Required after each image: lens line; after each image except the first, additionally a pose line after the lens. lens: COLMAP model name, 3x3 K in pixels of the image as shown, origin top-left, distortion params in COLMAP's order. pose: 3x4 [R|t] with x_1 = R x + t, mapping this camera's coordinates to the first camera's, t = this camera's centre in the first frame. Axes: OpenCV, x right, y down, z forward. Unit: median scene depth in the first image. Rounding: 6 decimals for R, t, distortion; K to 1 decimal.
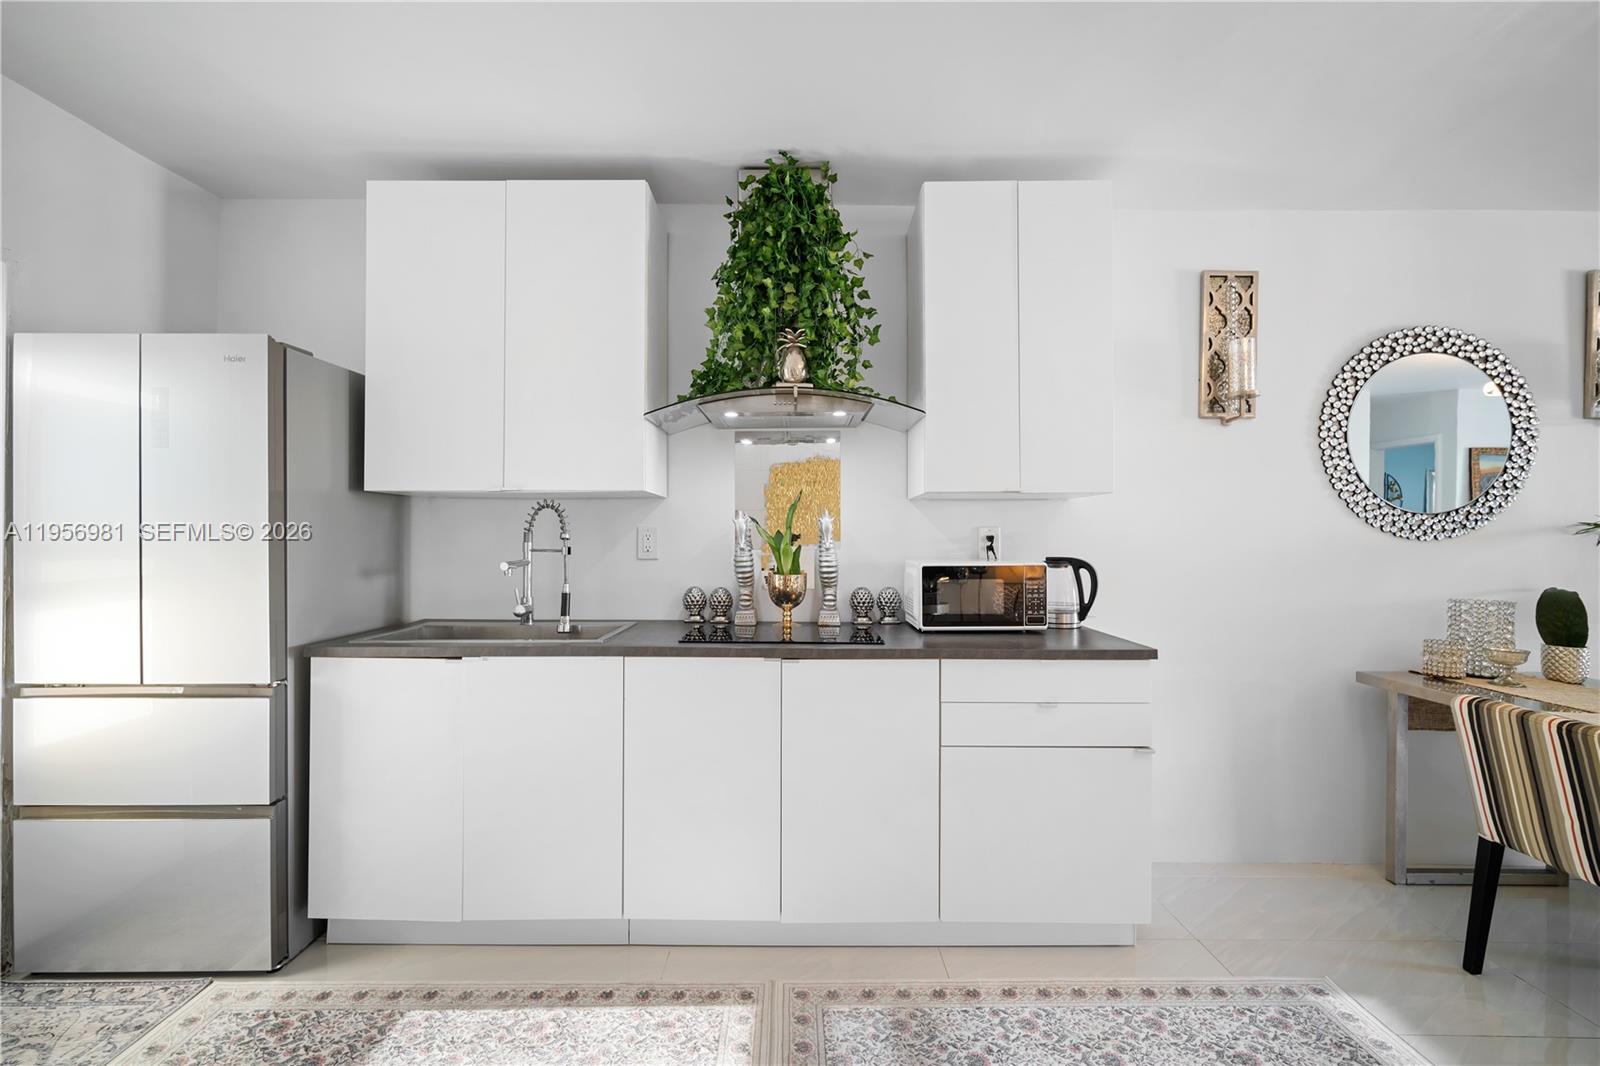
lens RADIAL K [[693.1, 0, 773.3], [0, 693.1, 538.3], [0, 0, 1]] dist [0.005405, -0.000306]
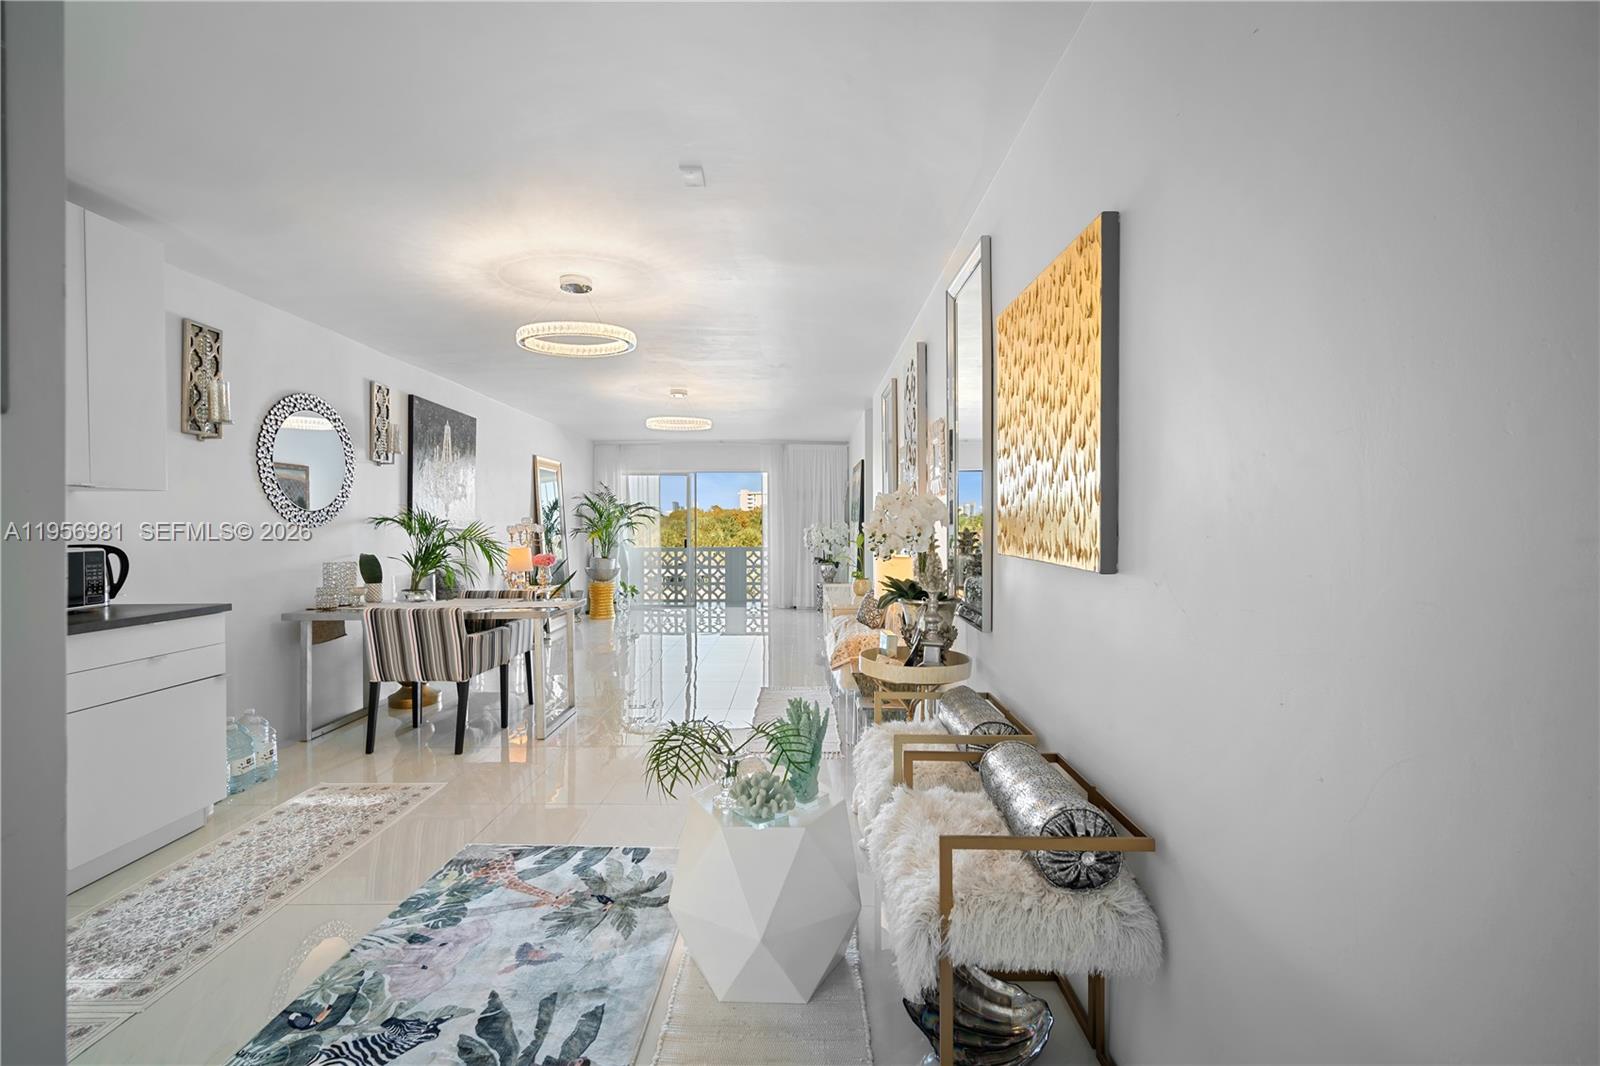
lens RADIAL K [[693.1, 0, 824.6], [0, 693.1, 524.0], [0, 0, 1]] dist [0.005405, -0.000306]
pose [[-0.028214, -0.001536, 0.999601, -0.703005], [-0.000486, 0.999999, 0.001523, -0.007720], [-0.999602, -0.000443, -0.028214, -0.143084]]
